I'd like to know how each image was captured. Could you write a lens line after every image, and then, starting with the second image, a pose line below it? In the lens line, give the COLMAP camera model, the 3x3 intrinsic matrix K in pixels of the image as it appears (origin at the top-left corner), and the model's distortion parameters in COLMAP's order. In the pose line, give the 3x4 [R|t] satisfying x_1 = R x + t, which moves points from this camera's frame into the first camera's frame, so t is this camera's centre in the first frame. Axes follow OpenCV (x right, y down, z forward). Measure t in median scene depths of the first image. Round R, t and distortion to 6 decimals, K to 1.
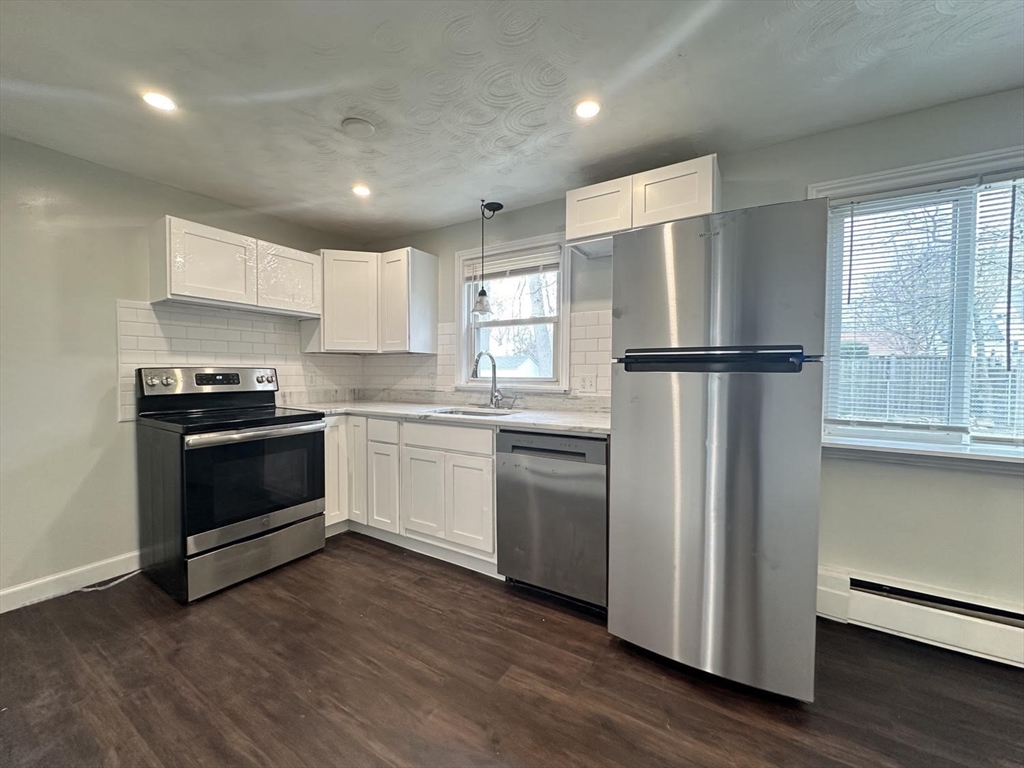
lens RADIAL K [[398.5, 0, 512.0], [0, 398.5, 382.0], [0, 0, 1]] dist [0.001907, 0.000224]
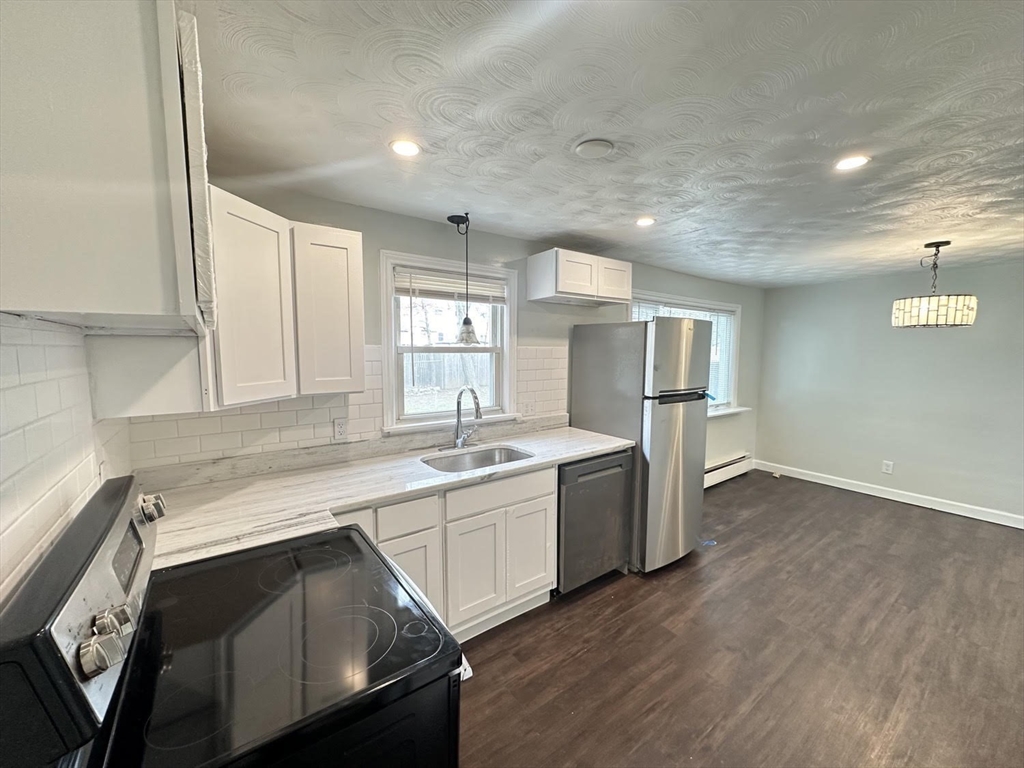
lens RADIAL K [[398.5, 0, 513.7], [0, 398.5, 383.4], [0, 0, 1]] dist [0.001907, 0.000224]
pose [[0.383592, -0.076439, 0.920334, -1.012348], [0.024965, 0.997063, 0.072407, -0.175238], [-0.923165, -0.004799, 0.384373, 0.674267]]
